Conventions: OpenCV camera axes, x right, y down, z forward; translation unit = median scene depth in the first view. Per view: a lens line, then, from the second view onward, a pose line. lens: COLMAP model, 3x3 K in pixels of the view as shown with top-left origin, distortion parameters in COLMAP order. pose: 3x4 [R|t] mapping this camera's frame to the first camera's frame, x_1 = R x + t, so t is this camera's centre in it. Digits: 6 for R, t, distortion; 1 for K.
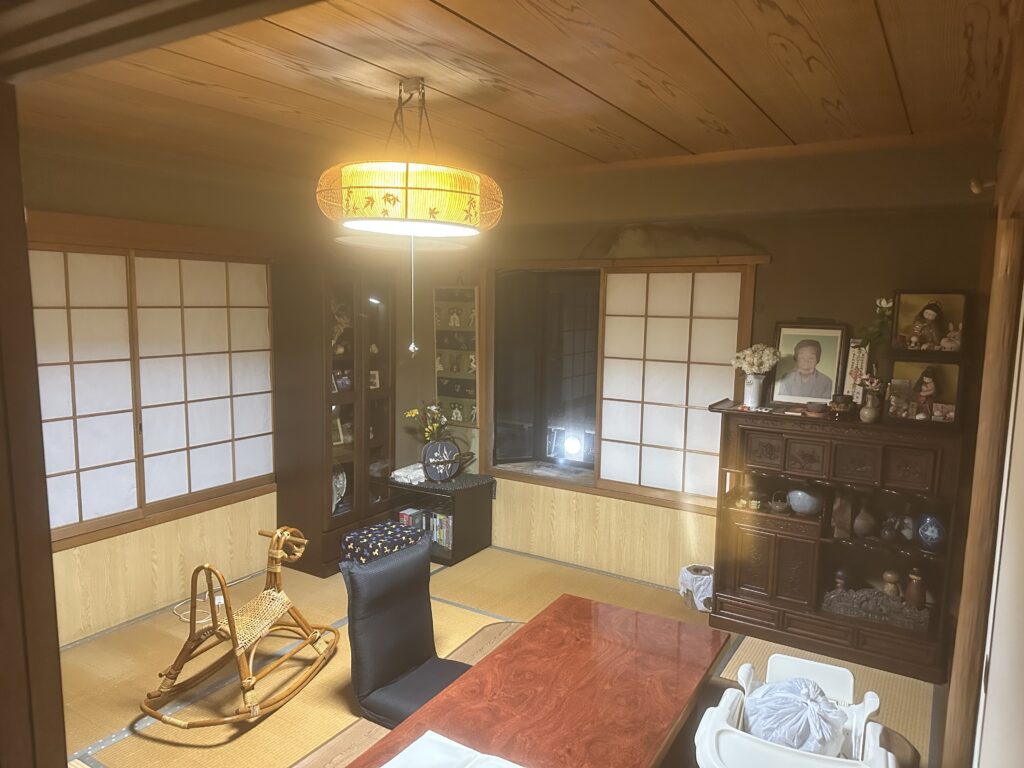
lens RADIAL K [[712.9, 0, 512.0], [0, 712.9, 384.0], [0, 0, 1]] dist [0.036018, -0.059012]
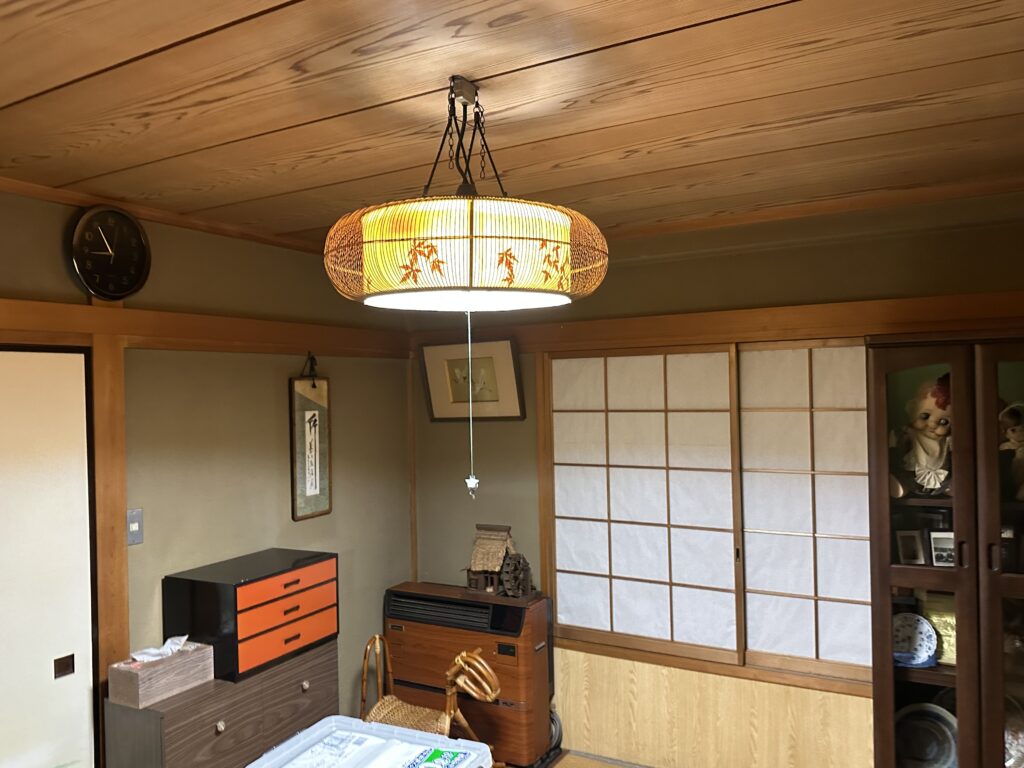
lens RADIAL K [[773.9, 0, 512.0], [0, 773.9, 384.0], [0, 0, 1]] dist [0.100715, -0.203041]
pose [[0.042566, -0.023972, -0.998806, 0.404262], [-0.099288, 0.994662, -0.028103, -0.088280], [0.994148, 0.100366, 0.039959, 0.717583]]
